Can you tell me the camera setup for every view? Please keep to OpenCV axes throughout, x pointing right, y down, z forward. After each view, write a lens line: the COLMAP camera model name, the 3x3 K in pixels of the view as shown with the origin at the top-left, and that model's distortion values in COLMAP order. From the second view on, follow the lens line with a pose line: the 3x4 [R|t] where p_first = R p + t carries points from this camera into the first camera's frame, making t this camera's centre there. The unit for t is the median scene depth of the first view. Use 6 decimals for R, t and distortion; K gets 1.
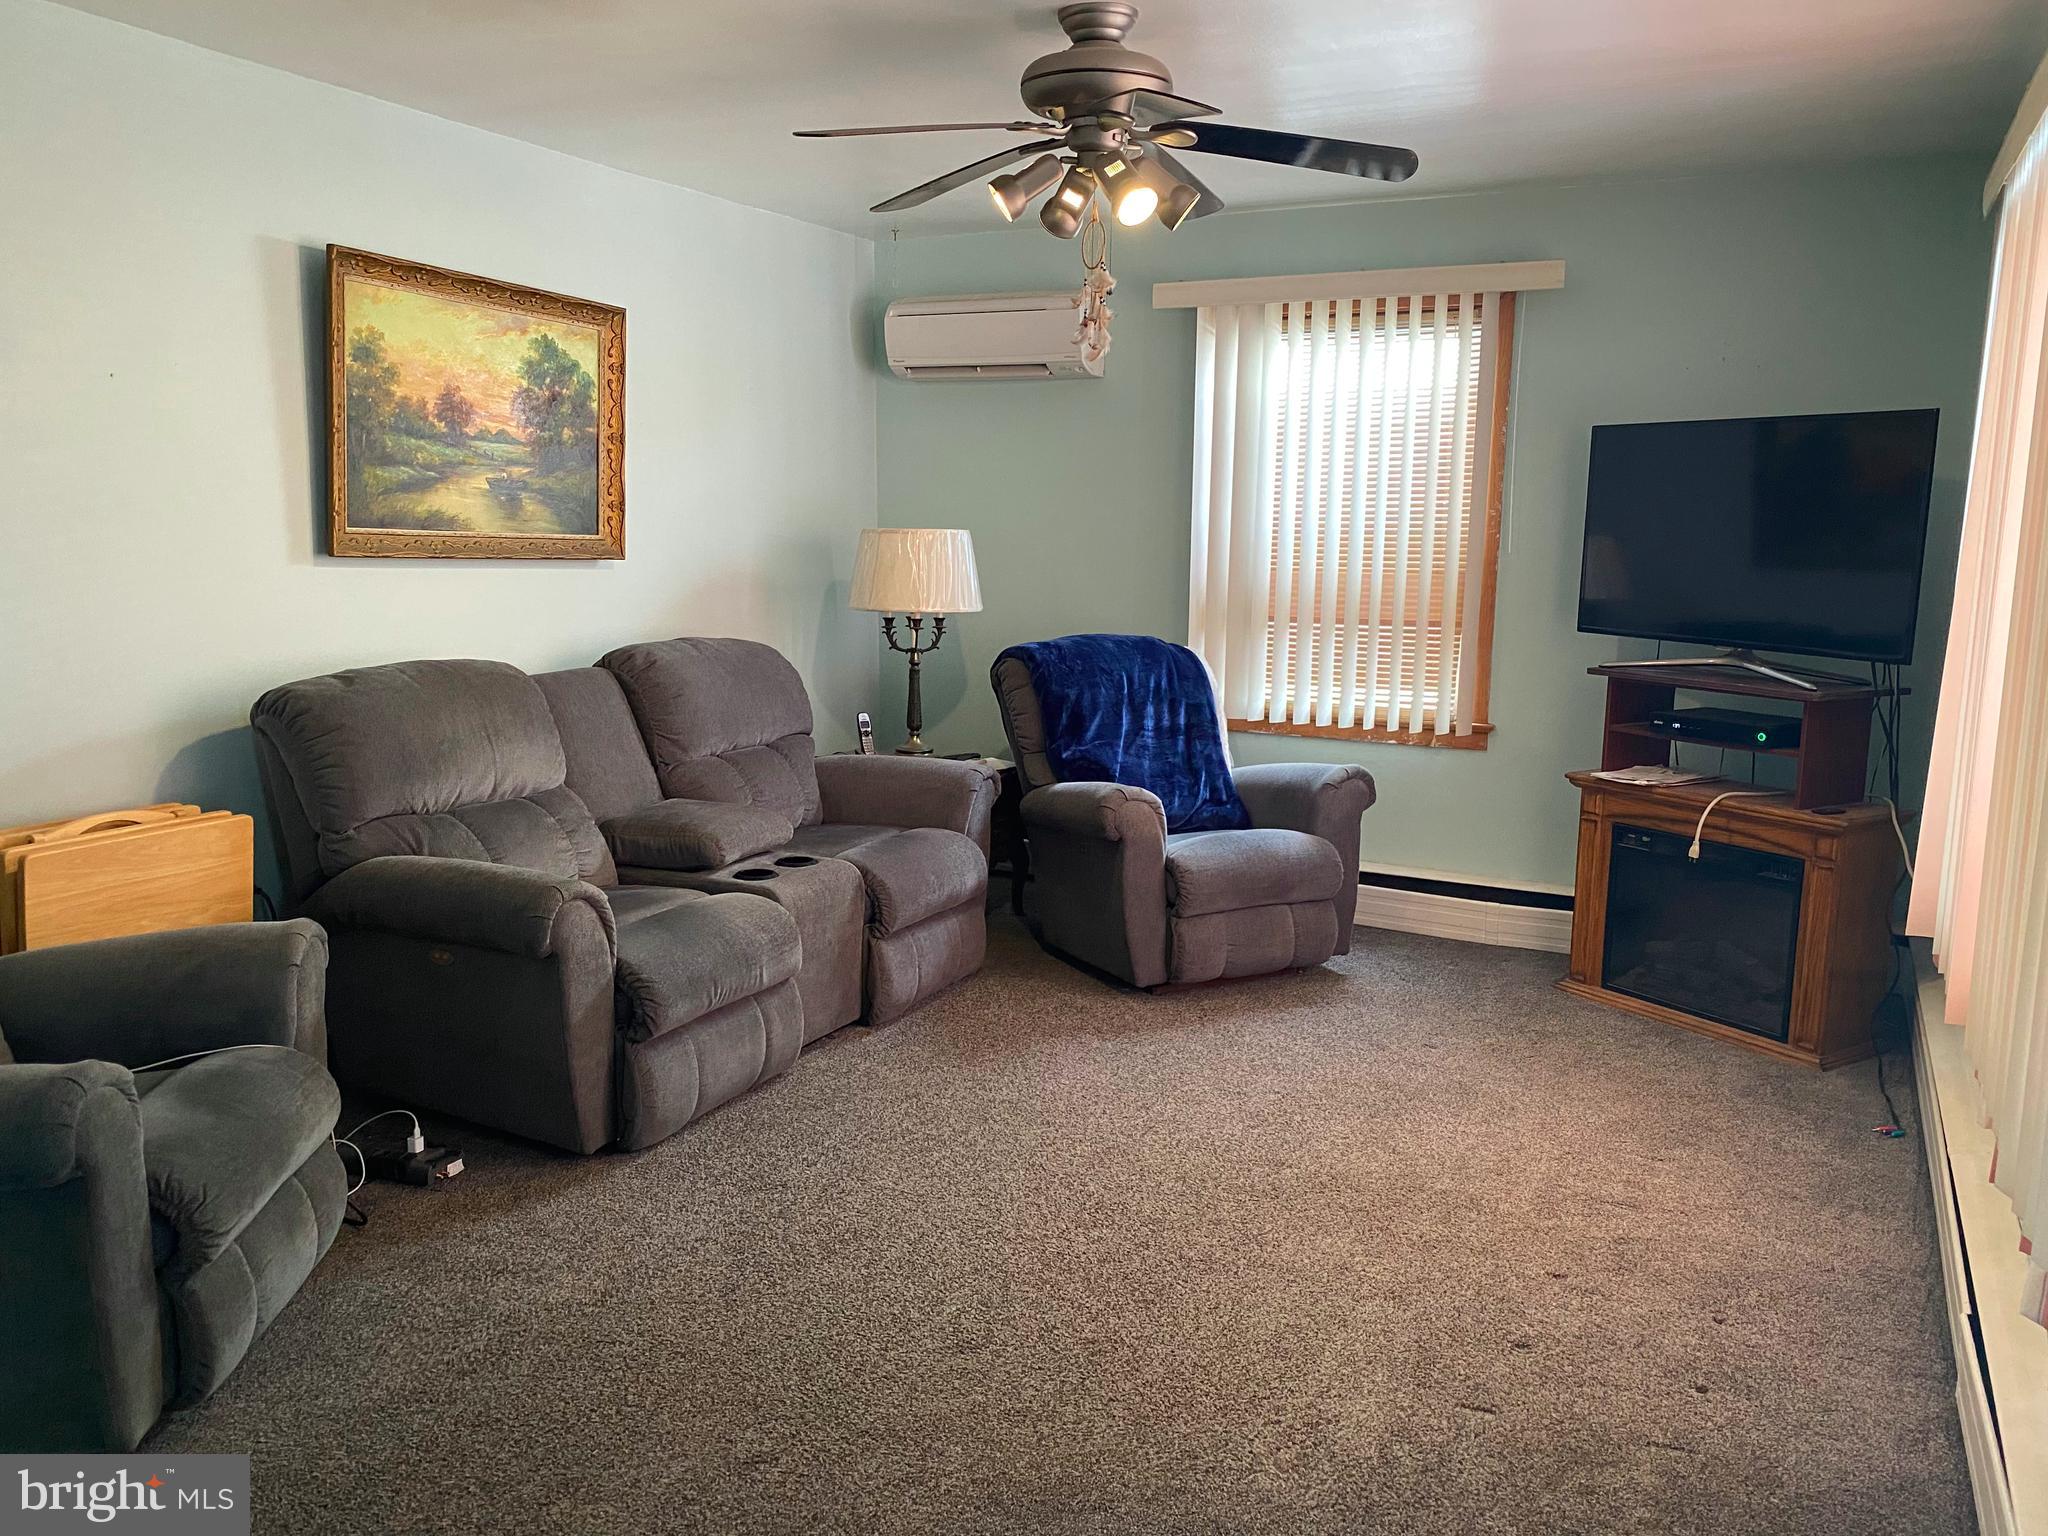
lens RADIAL K [[1563.0, 0, 1024.0], [0, 1563.0, 768.0], [0, 0, 1]] dist [0.045198, -0.004880]
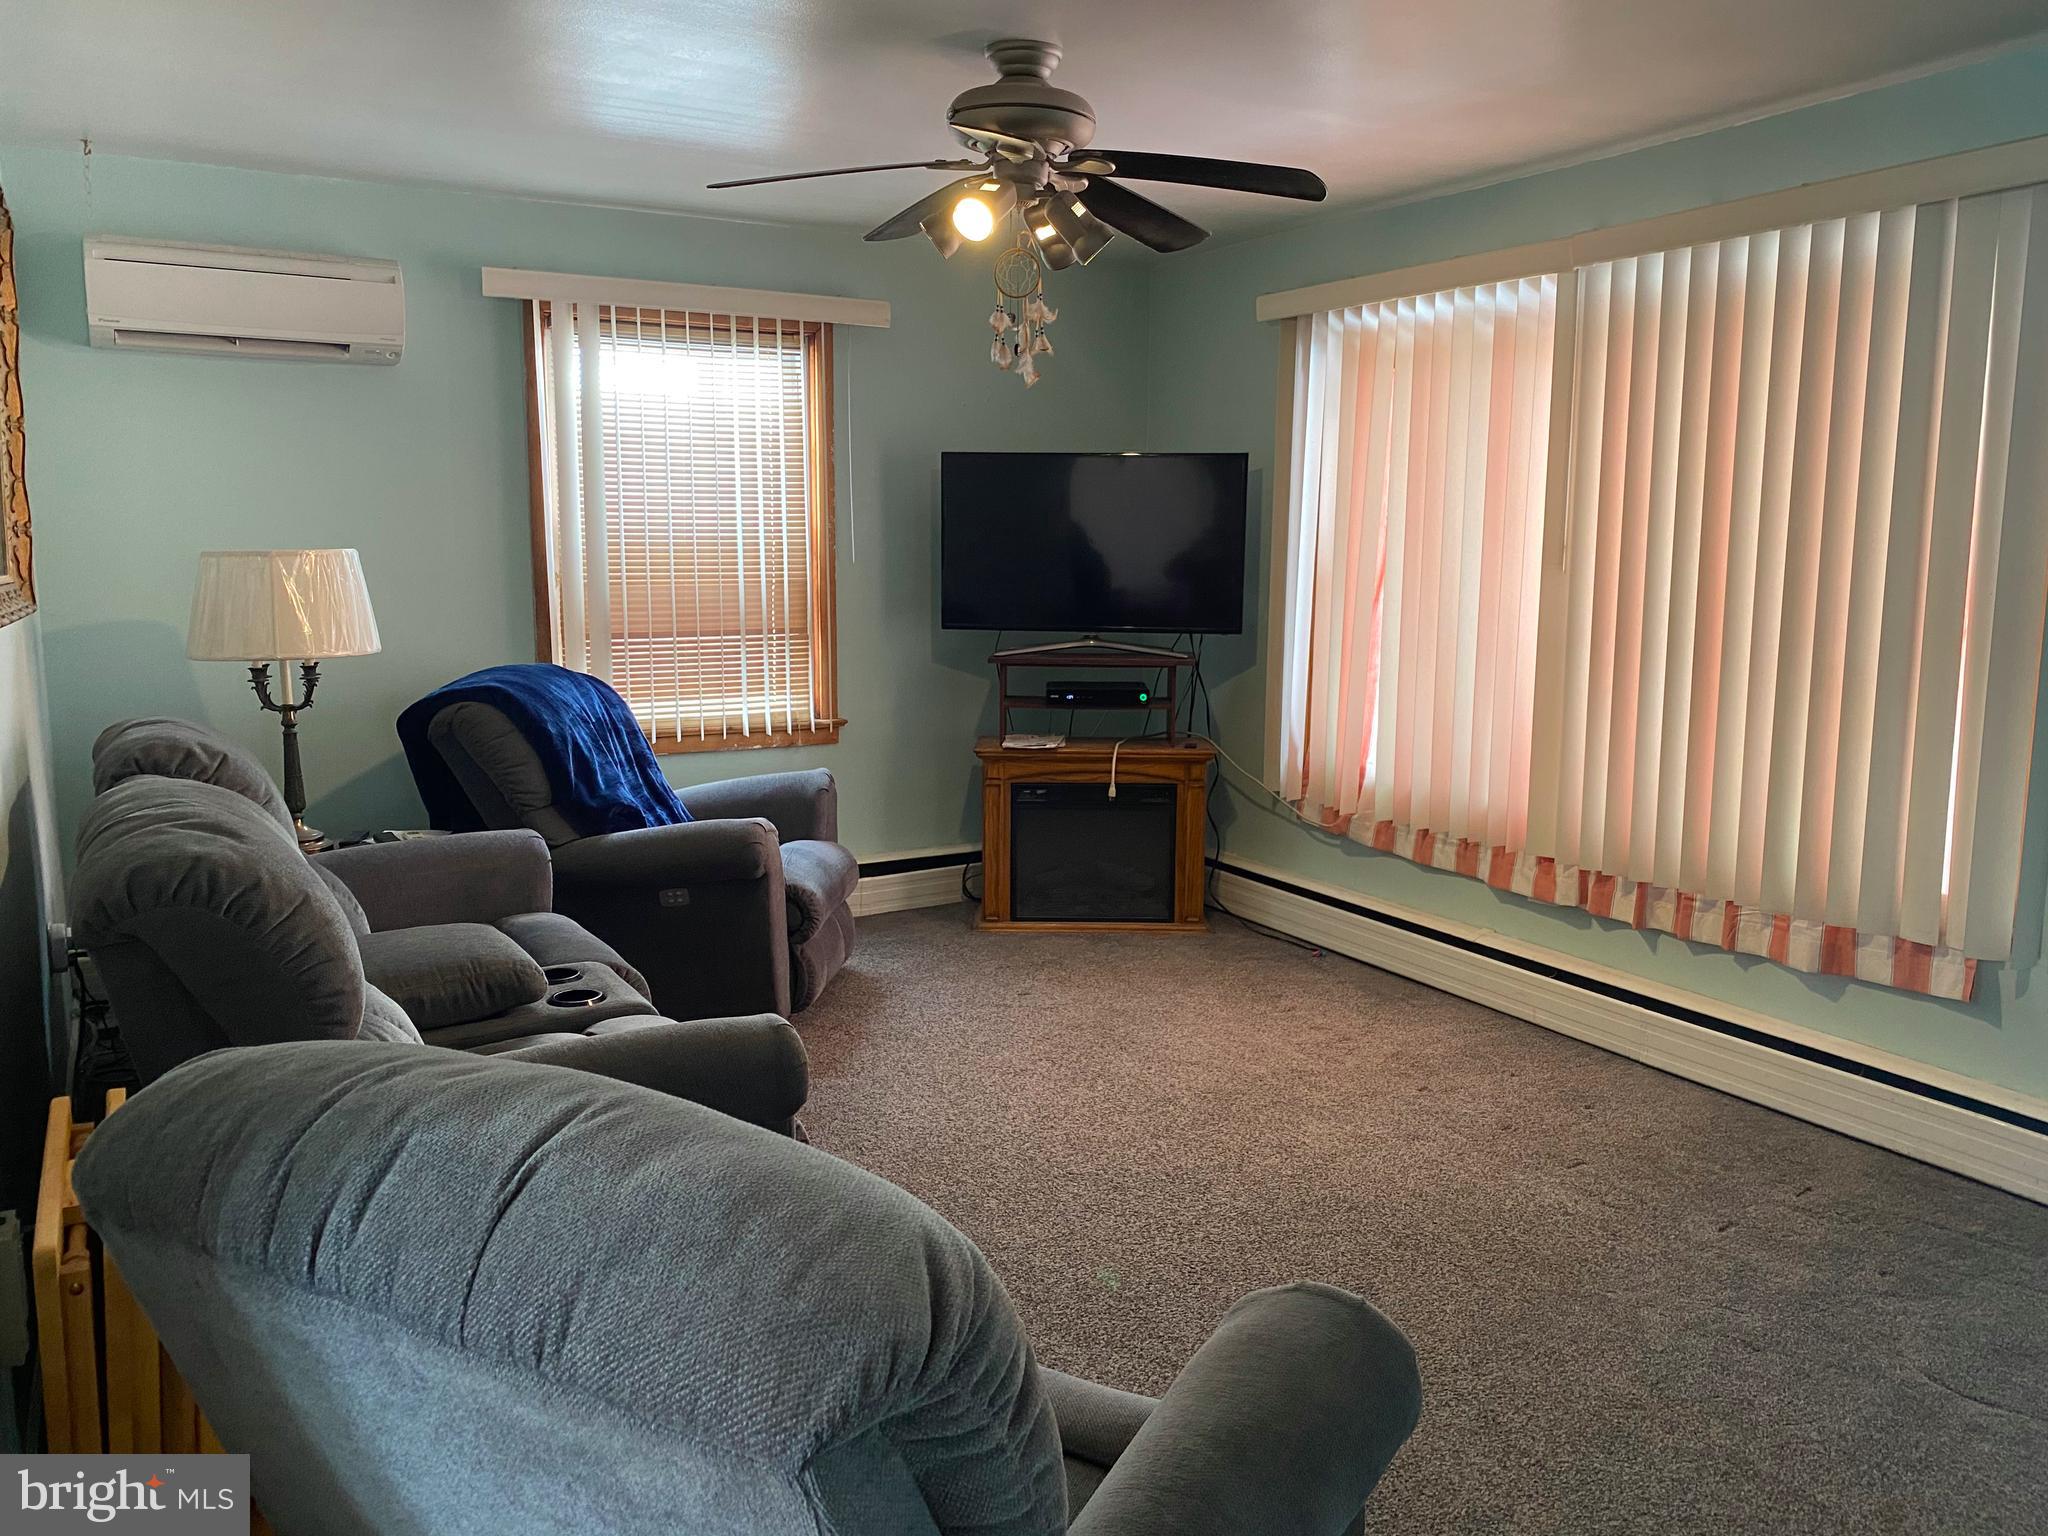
lens RADIAL K [[1563.0, 0, 1024.0], [0, 1563.0, 768.0], [0, 0, 1]] dist [0.045198, -0.004880]
pose [[0.554147, -0.139874, 0.820583, -0.567109], [0.134961, 0.987836, 0.077244, -0.064543], [-0.821406, 0.067942, 0.566283, 0.296953]]
